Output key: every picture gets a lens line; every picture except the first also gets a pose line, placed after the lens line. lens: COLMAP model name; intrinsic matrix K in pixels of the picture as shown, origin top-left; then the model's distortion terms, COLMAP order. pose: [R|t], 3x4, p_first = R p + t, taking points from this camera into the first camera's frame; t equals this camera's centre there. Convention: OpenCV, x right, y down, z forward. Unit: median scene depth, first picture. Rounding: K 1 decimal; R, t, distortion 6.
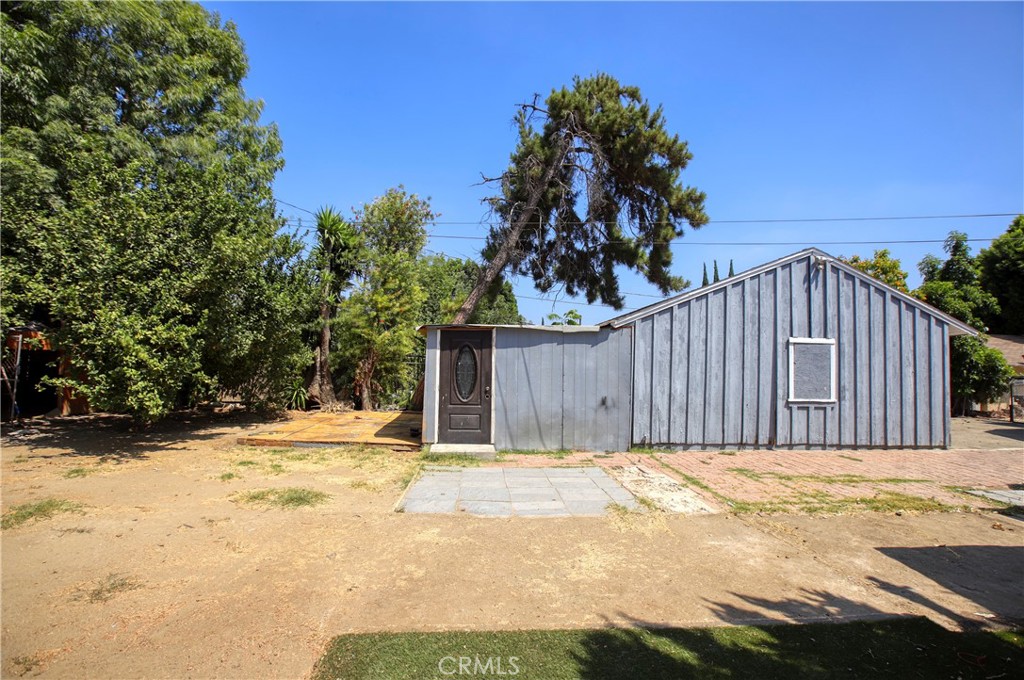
lens RADIAL K [[466.6, 0, 516.8], [0, 466.6, 349.7], [0, 0, 1]] dist [-0.041212, 0.006938]
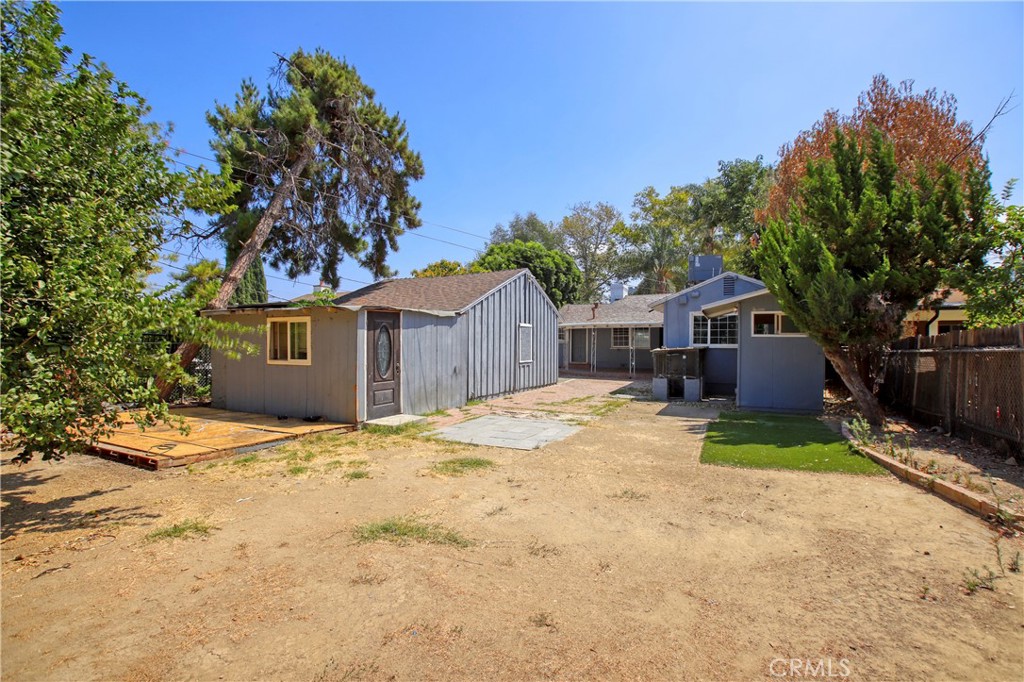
lens RADIAL K [[470.5, 0, 512.1], [0, 470.5, 346.6], [0, 0, 1]] dist [-0.070254, 0.025641]
pose [[0.504135, -0.024267, 0.863284, -0.894060], [-0.023164, 0.998866, 0.041606, -0.013168], [-0.863314, -0.040973, 0.503001, 0.206021]]
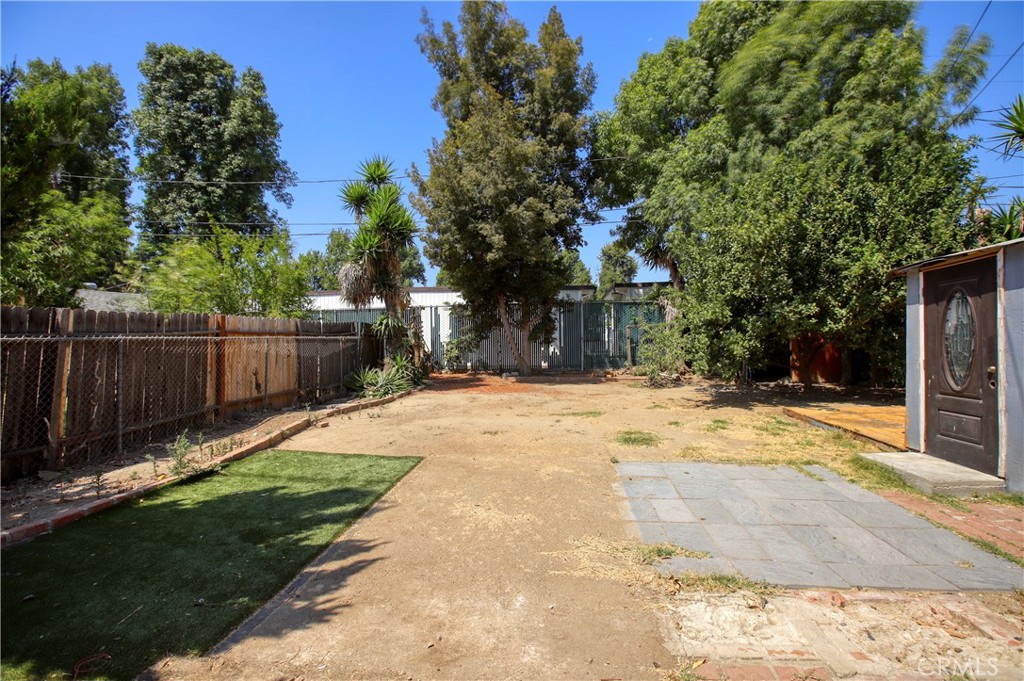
lens RADIAL K [[470.5, 0, 512.1], [0, 470.5, 346.1], [0, 0, 1]] dist [-0.070254, 0.025641]
pose [[-0.202867, -0.012954, -0.979121, 0.537223], [0.038359, 0.999040, -0.021165, 0.048262], [0.978455, -0.041852, -0.202176, 0.583611]]
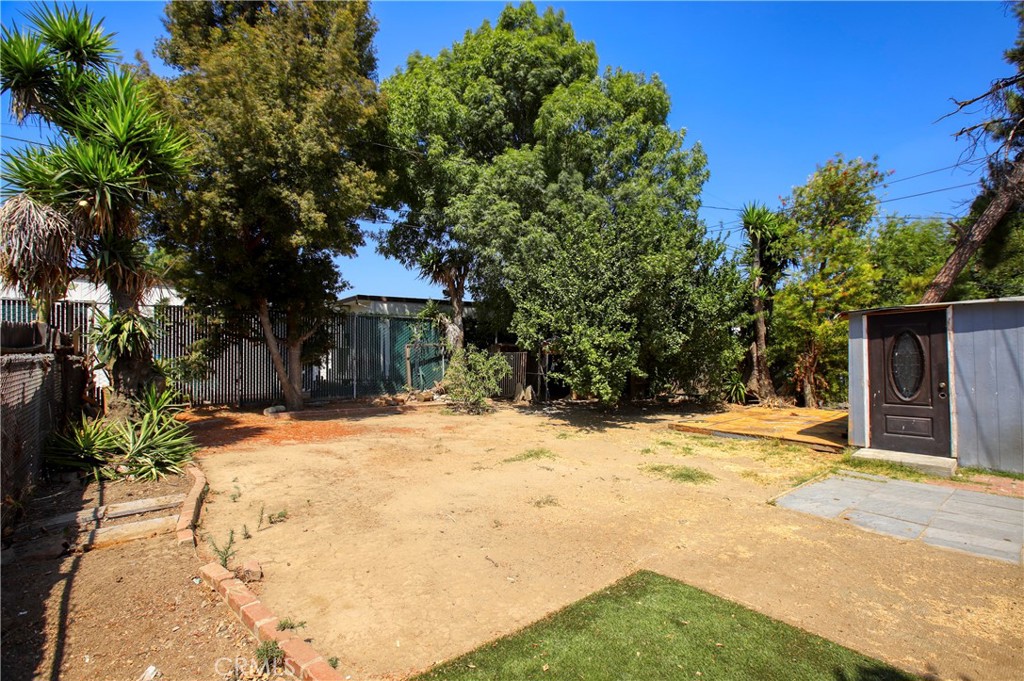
lens RADIAL K [[470.5, 0, 512.1], [0, 470.5, 346.1], [0, 0, 1]] dist [-0.070254, 0.025641]
pose [[0.565257, -0.045946, -0.823634, 0.152771], [0.046171, 0.998645, -0.024022, 0.003831], [0.823622, -0.024449, 0.566612, -0.007829]]
